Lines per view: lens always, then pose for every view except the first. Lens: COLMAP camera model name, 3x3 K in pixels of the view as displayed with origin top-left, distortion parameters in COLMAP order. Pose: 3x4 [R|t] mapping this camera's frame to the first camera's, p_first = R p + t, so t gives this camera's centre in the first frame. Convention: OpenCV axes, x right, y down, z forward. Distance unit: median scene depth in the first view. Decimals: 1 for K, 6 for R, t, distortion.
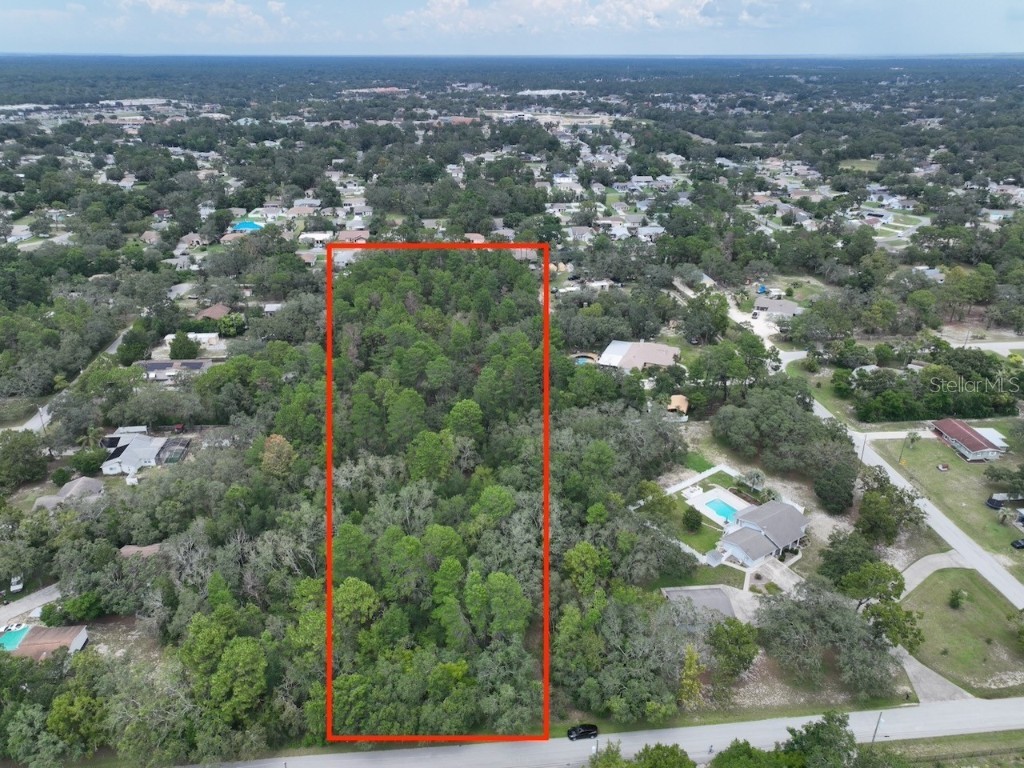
lens RADIAL K [[712.5, 0, 510.8], [0, 712.5, 379.2], [0, 0, 1]] dist [-0.000280, 0.016625]
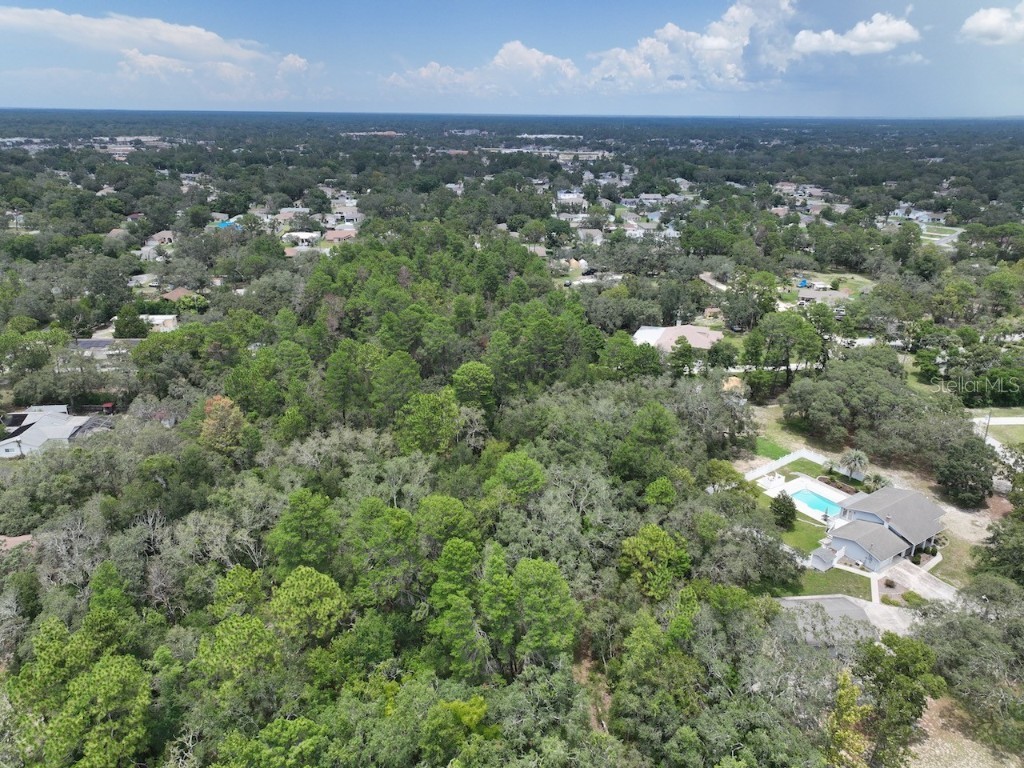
lens RADIAL K [[712.5, 0, 510.5], [0, 712.5, 380.8], [0, 0, 1]] dist [-0.000280, 0.016625]
pose [[0.999945, 0.006023, 0.008615, -0.028182], [-0.005398, 0.997476, -0.070805, 0.099631], [-0.009020, 0.070755, 0.997453, 0.220348]]
